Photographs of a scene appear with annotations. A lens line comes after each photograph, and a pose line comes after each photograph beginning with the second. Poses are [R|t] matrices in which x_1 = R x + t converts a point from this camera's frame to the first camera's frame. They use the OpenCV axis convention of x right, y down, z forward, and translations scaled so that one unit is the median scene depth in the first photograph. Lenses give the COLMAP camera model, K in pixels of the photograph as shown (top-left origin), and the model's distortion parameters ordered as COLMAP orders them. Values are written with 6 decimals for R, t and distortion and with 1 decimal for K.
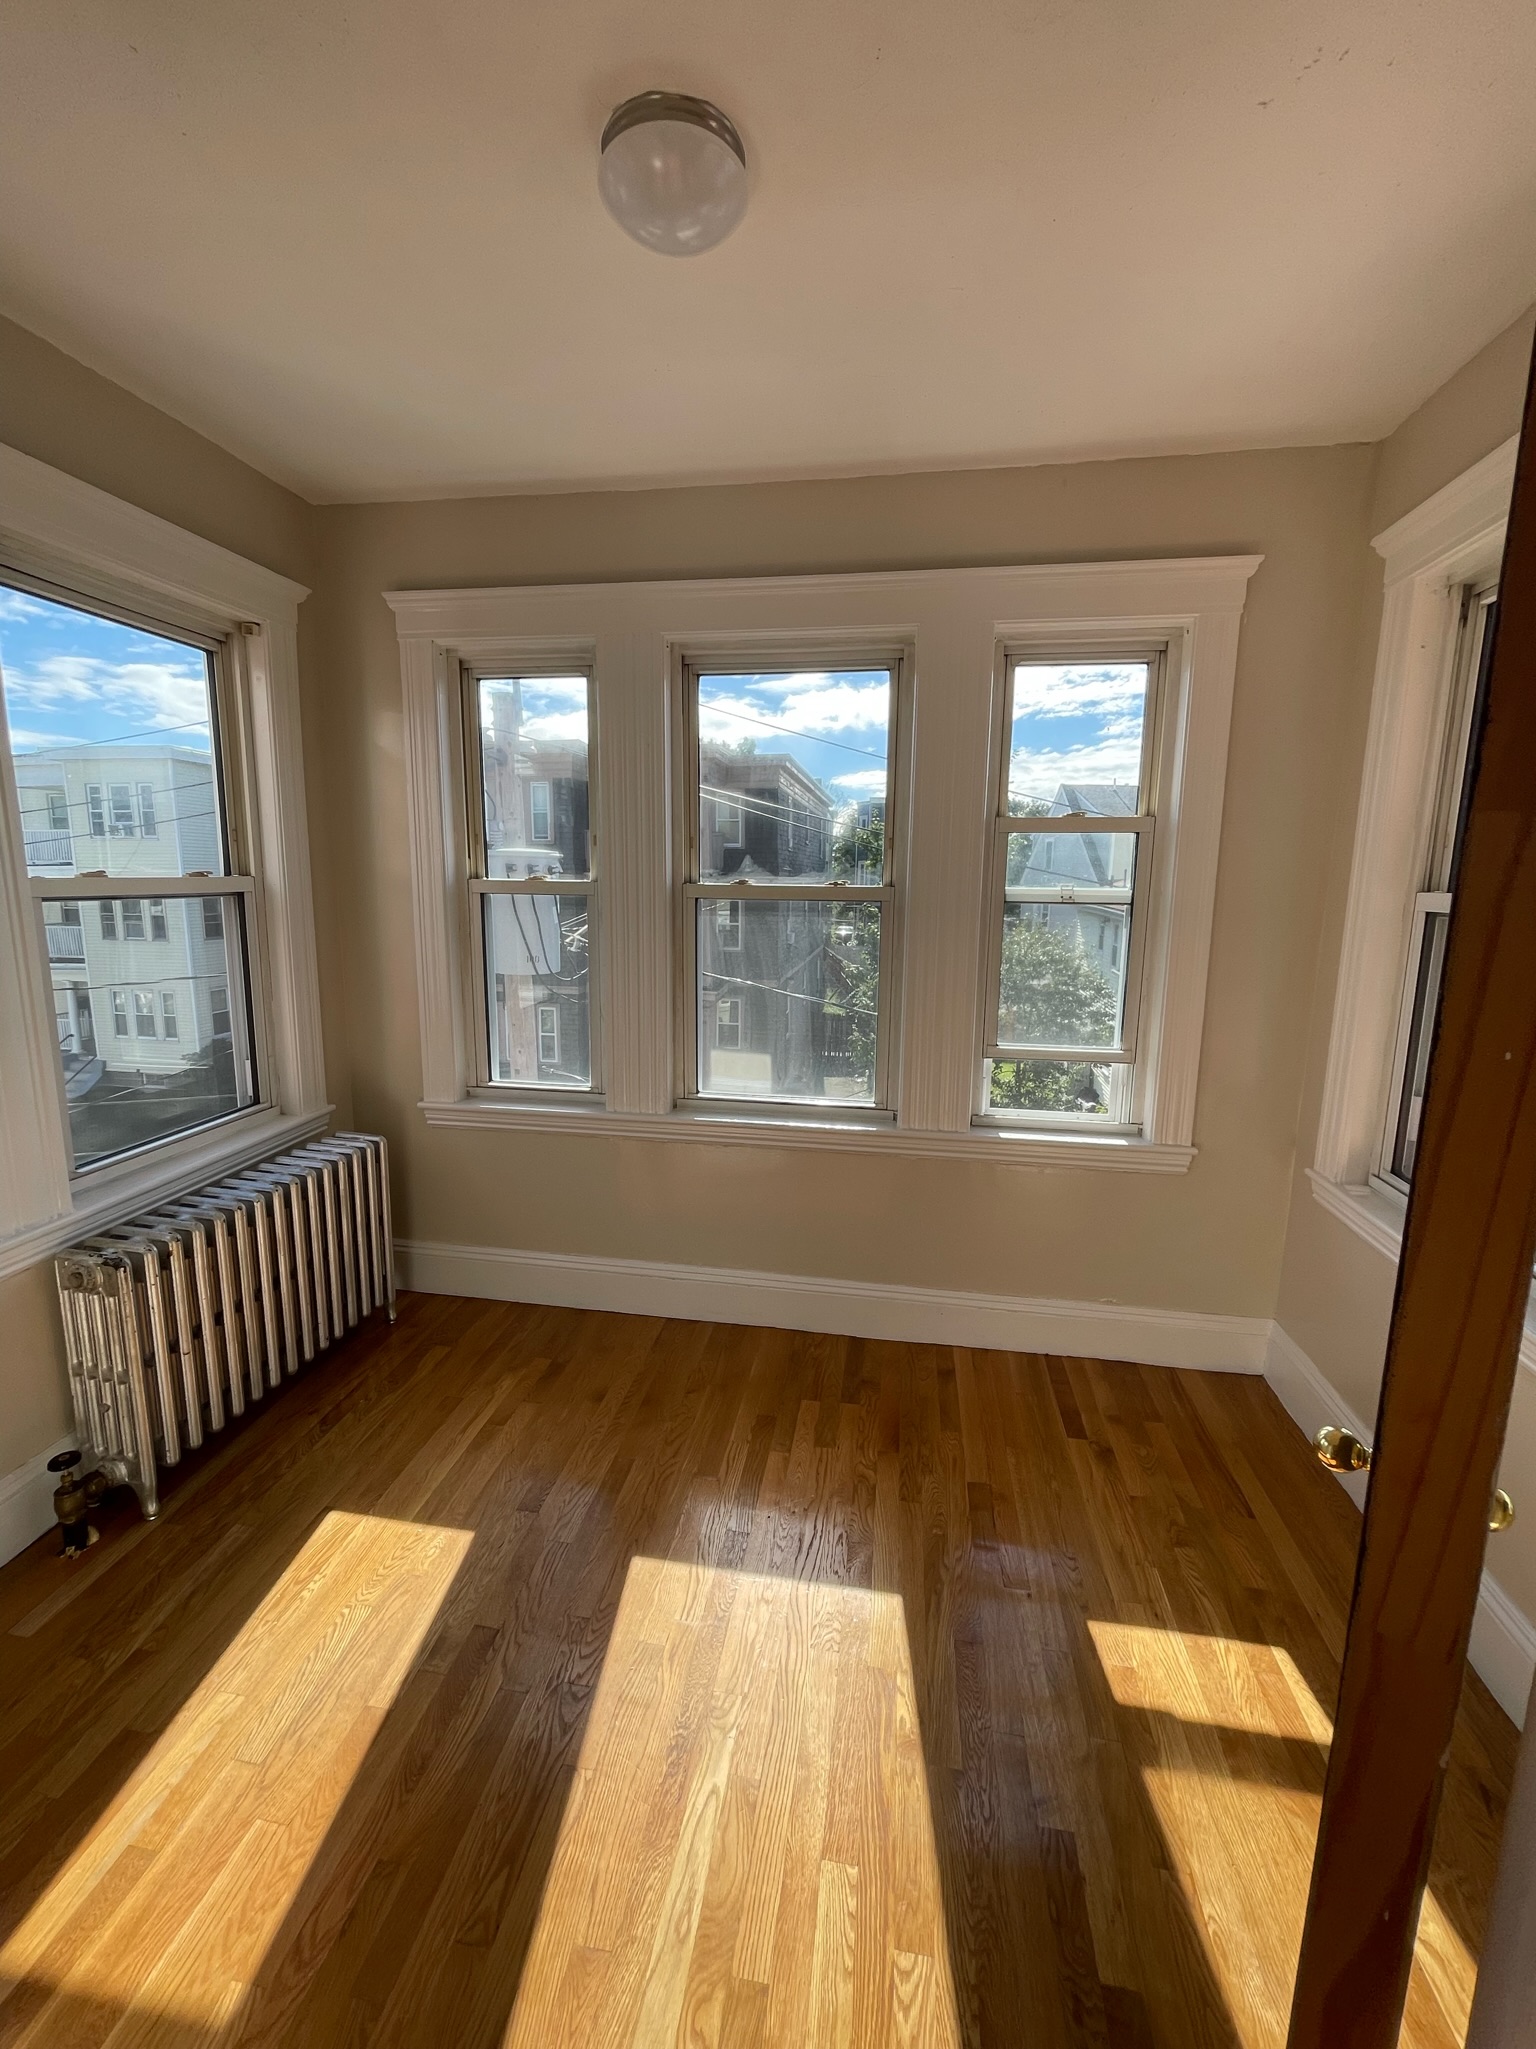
lens RADIAL K [[832.2, 0, 767.3], [0, 832.2, 1015.4], [0, 0, 1]] dist [0.000246, -0.000132]
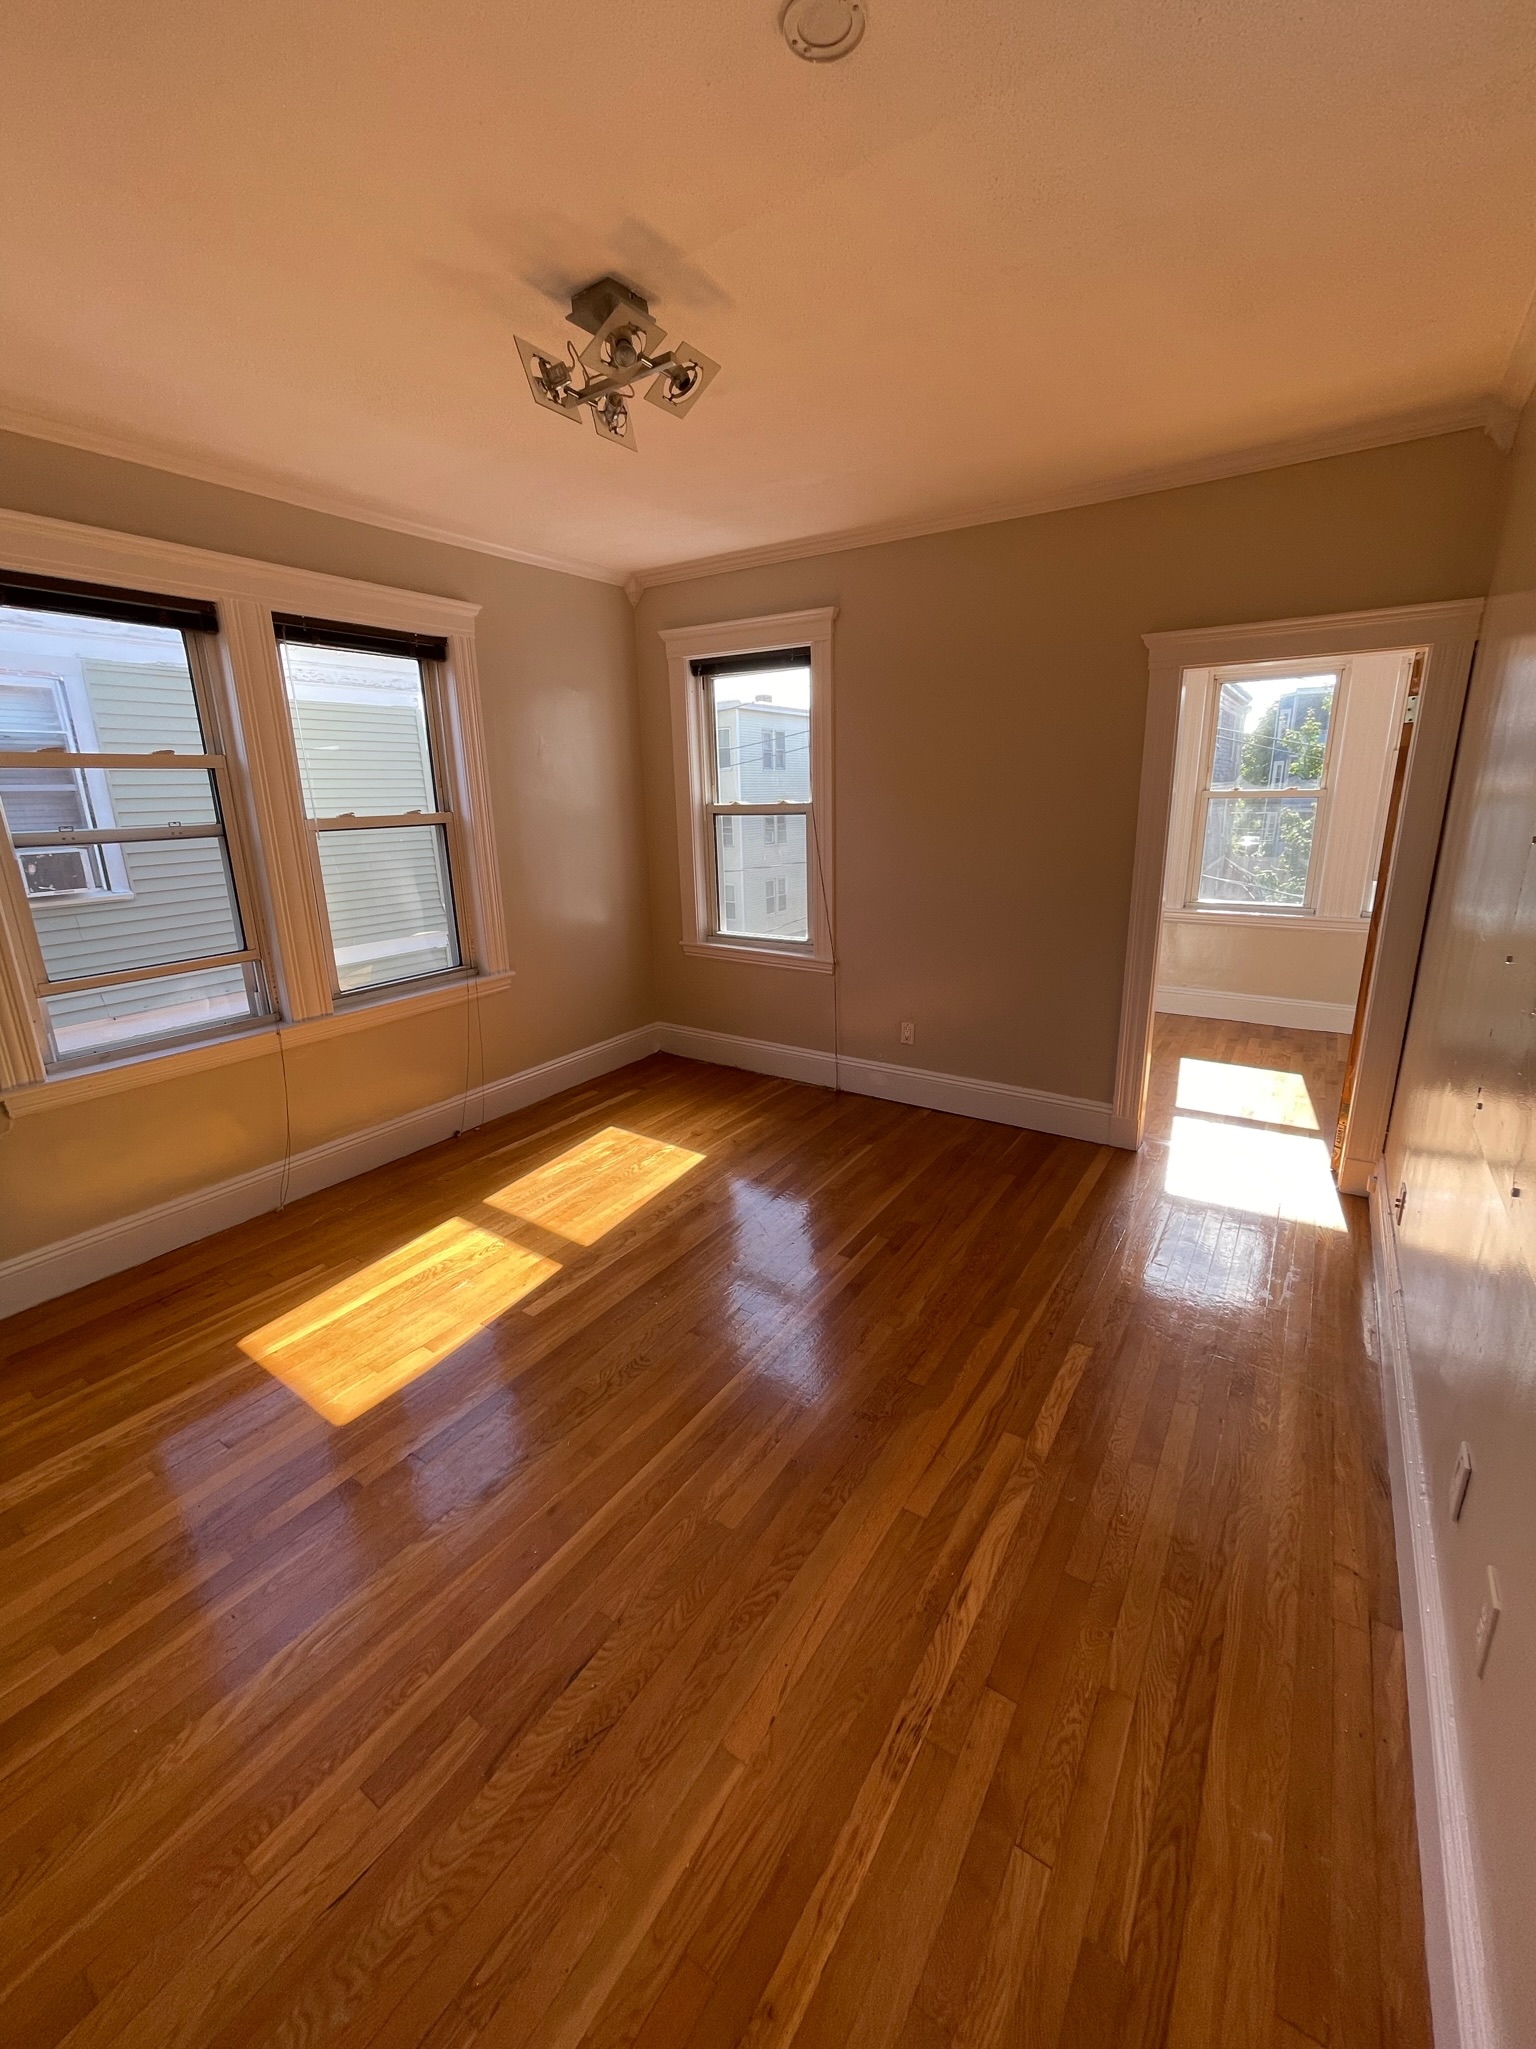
lens RADIAL K [[832.2, 0, 773.4], [0, 832.2, 1021.3], [0, 0, 1]] dist [0.000246, -0.000132]
pose [[0.916063, 0.075024, -0.393955, -0.232683], [-0.033240, 0.993170, 0.111843, 0.215195], [0.399655, -0.089360, 0.912300, -1.378484]]
